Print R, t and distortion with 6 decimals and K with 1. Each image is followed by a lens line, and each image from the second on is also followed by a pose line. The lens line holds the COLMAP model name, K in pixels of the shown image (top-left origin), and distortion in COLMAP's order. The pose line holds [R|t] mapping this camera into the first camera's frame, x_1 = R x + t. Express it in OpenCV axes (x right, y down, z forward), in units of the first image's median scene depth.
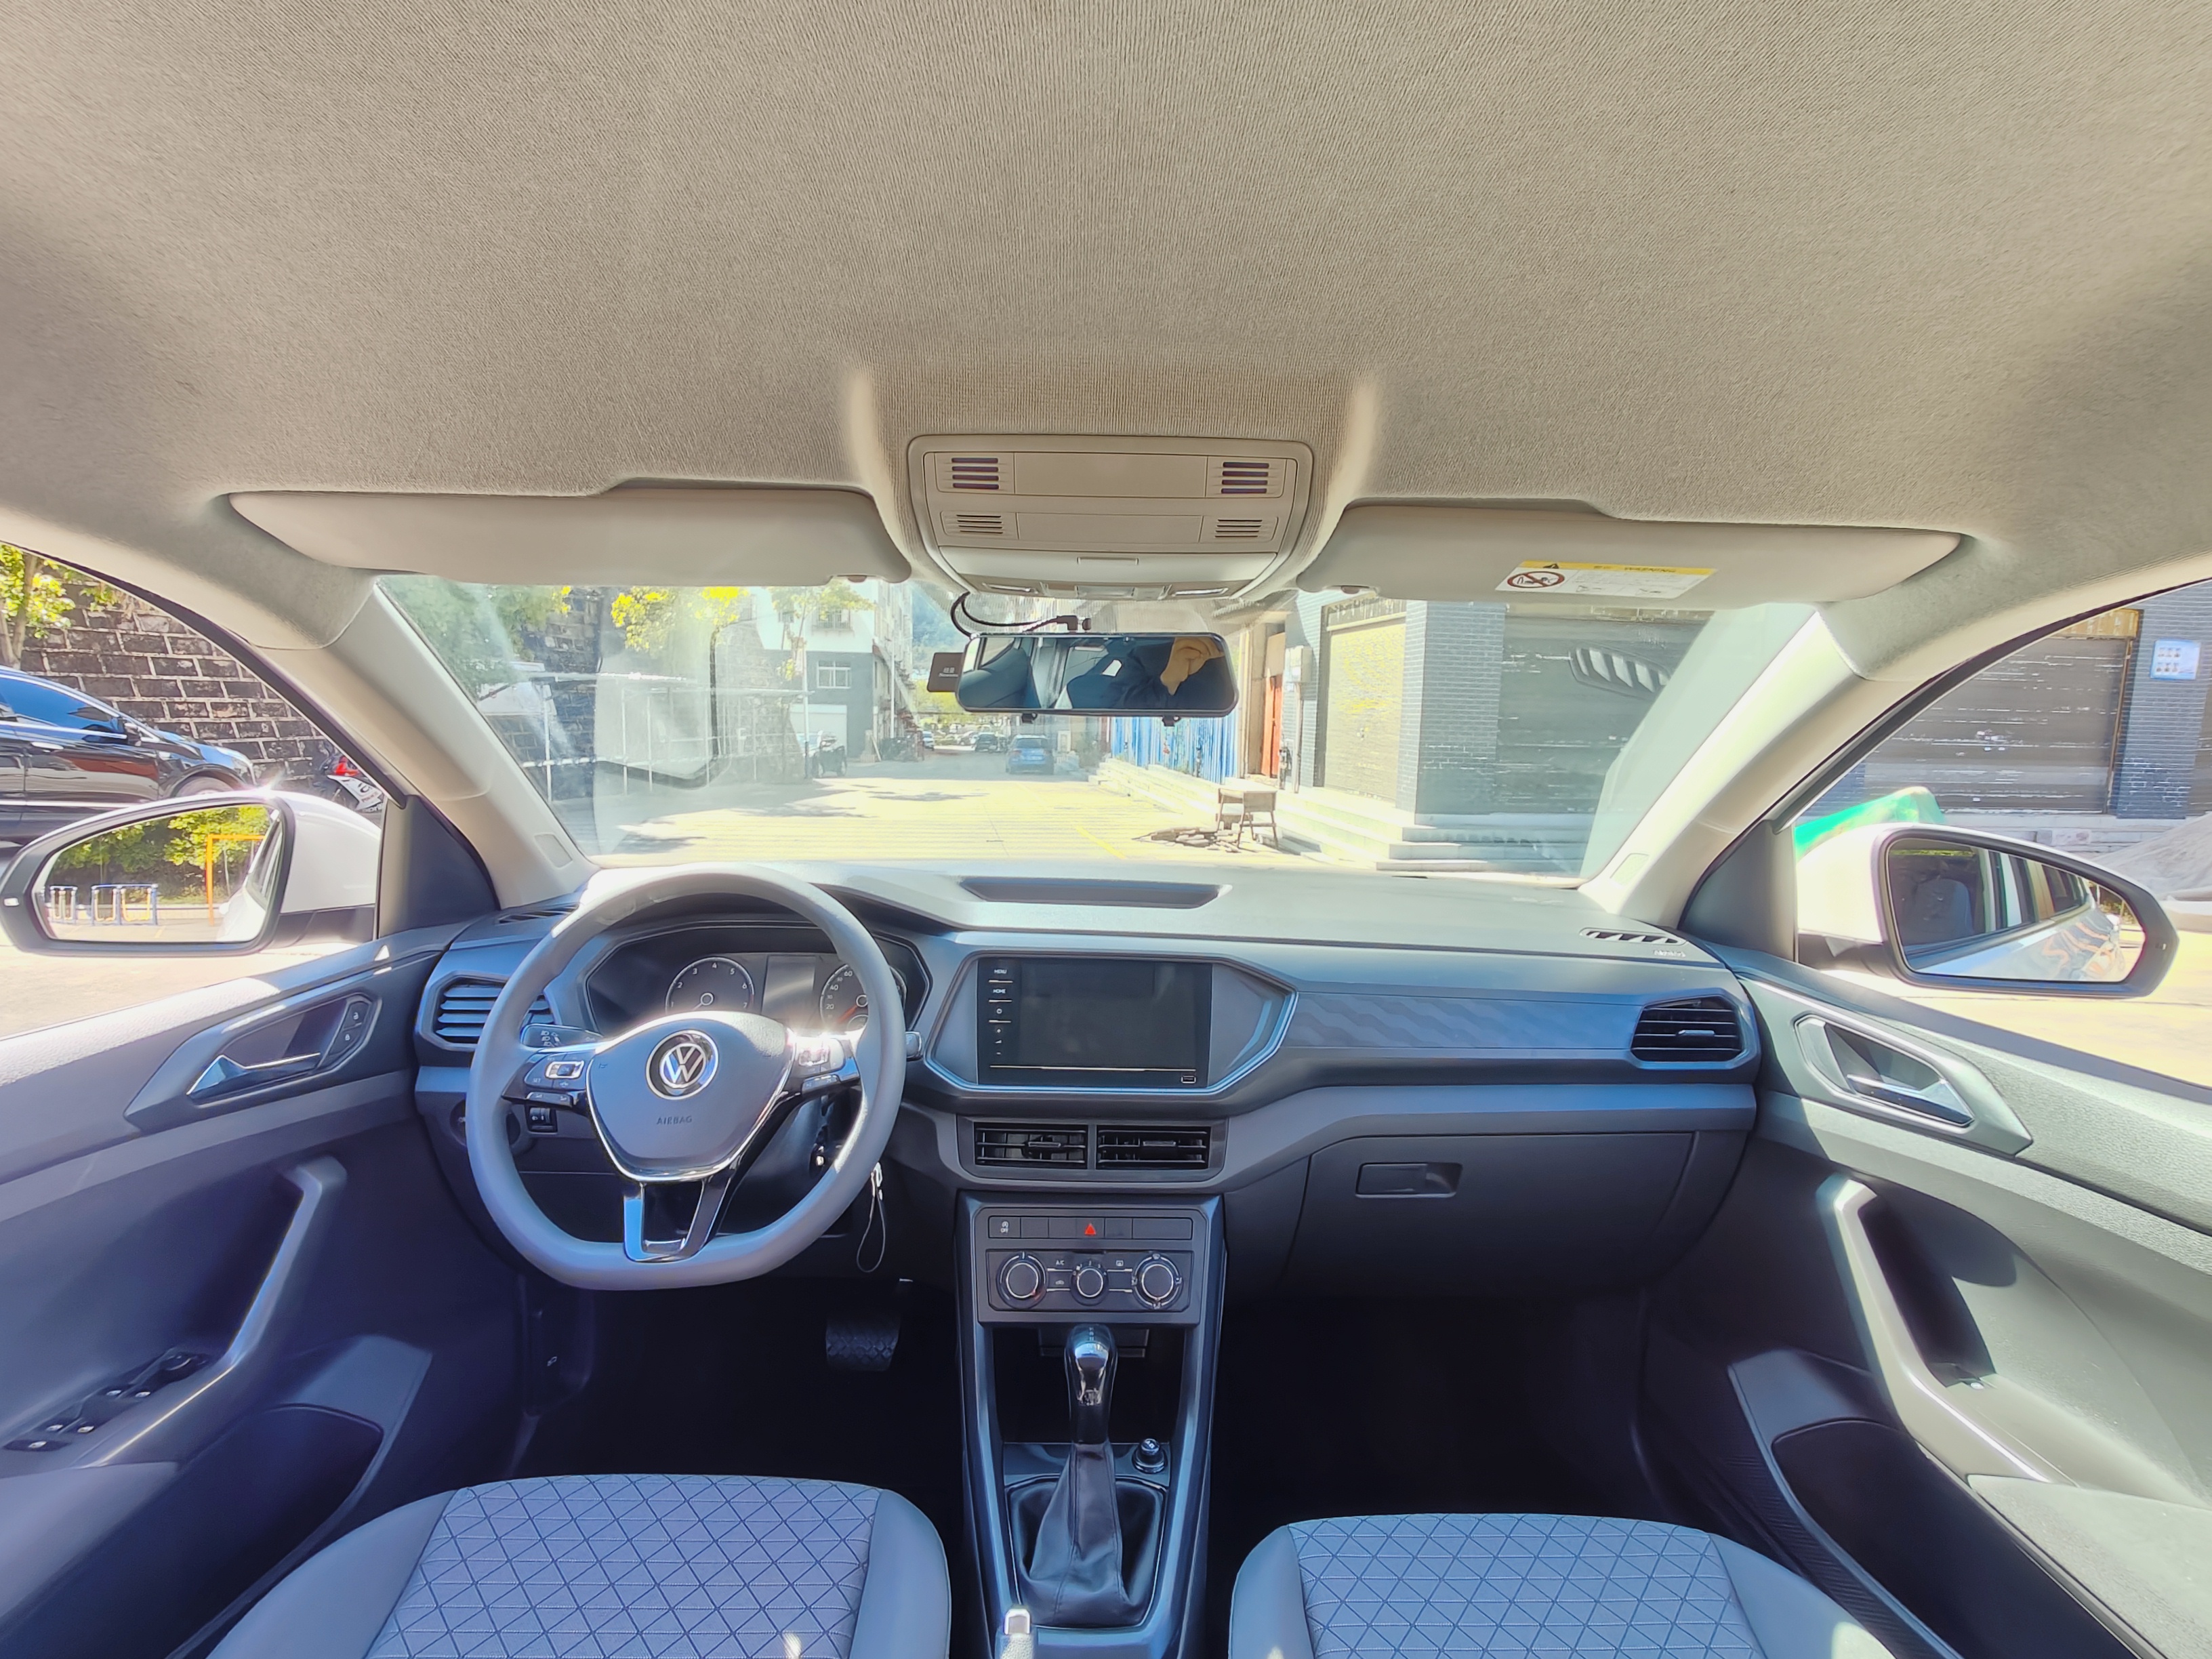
lens RADIAL K [[1018.3, 0, 1106.0], [0, 1018.3, 829.5], [0, 0, 1]] dist [0.003789, -0.000019]
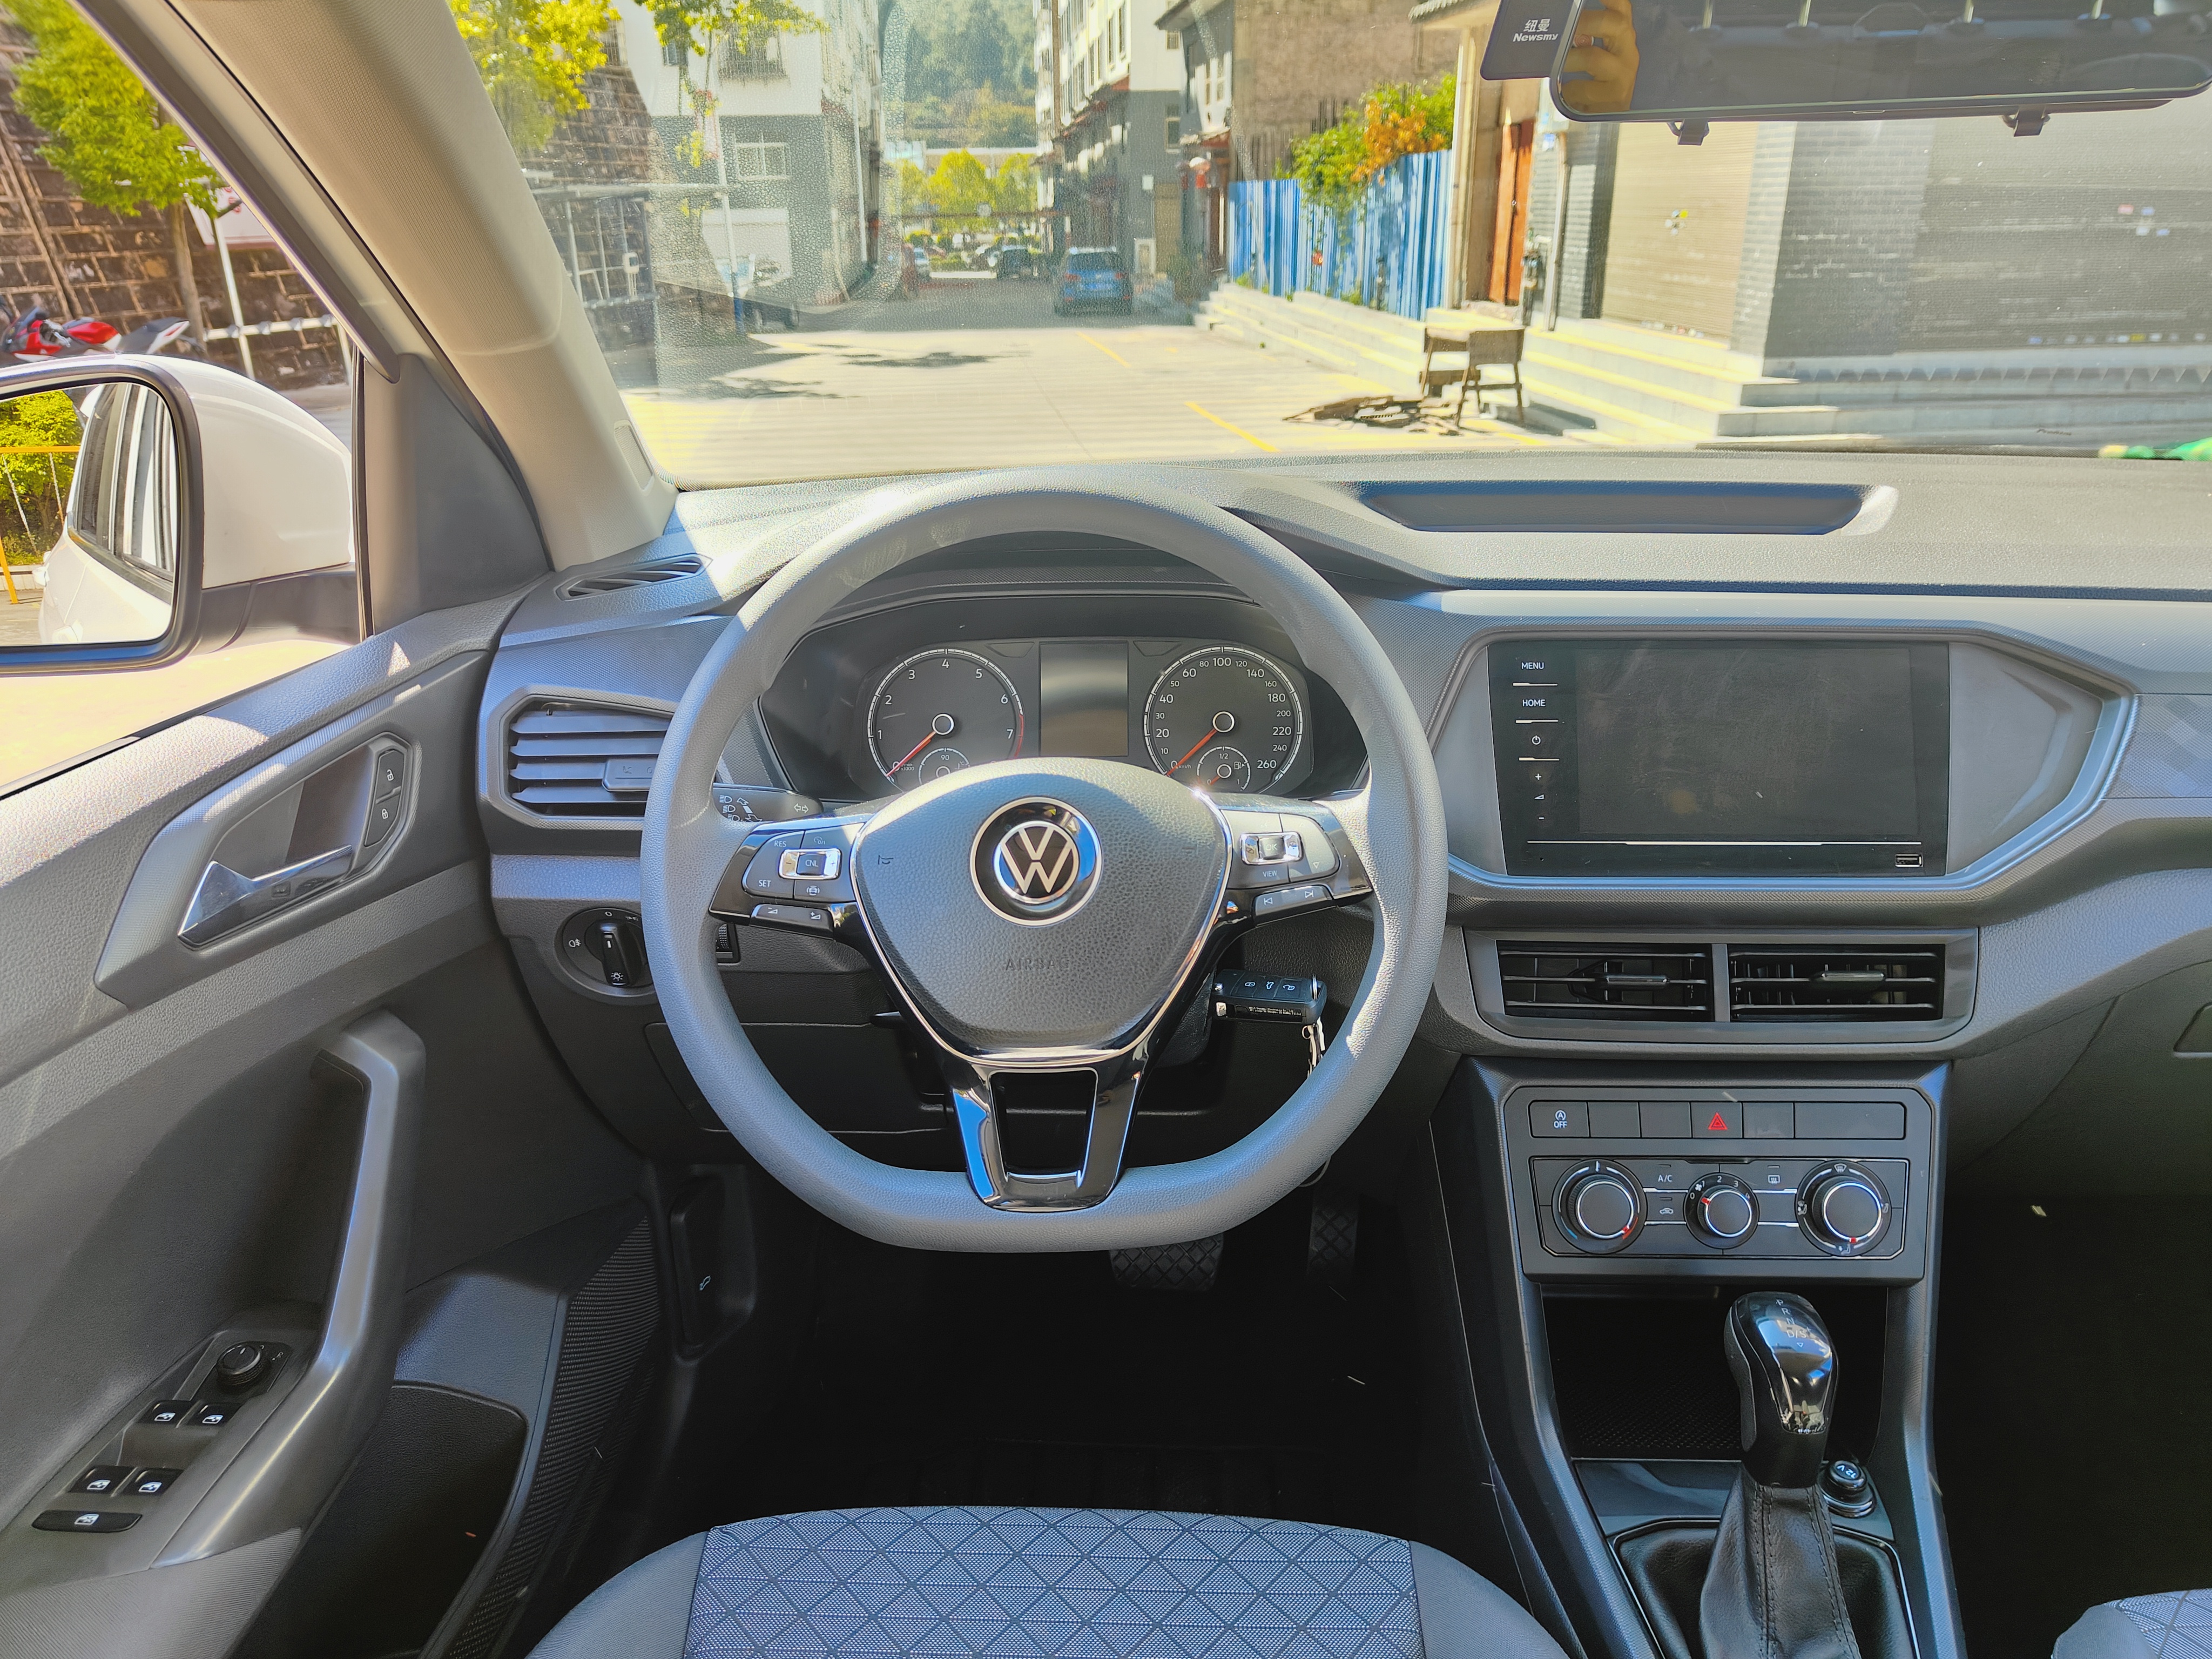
lens RADIAL K [[1544.1, 0, 1106.0], [0, 1544.1, 829.5], [0, 0, 1]] dist [0.004019, -0.000151]
pose [[0.998194, -0.016234, -0.057830, -0.279163], [0.030933, 0.964234, 0.263242, 0.003596], [0.051488, -0.264555, 0.962995, 0.194816]]
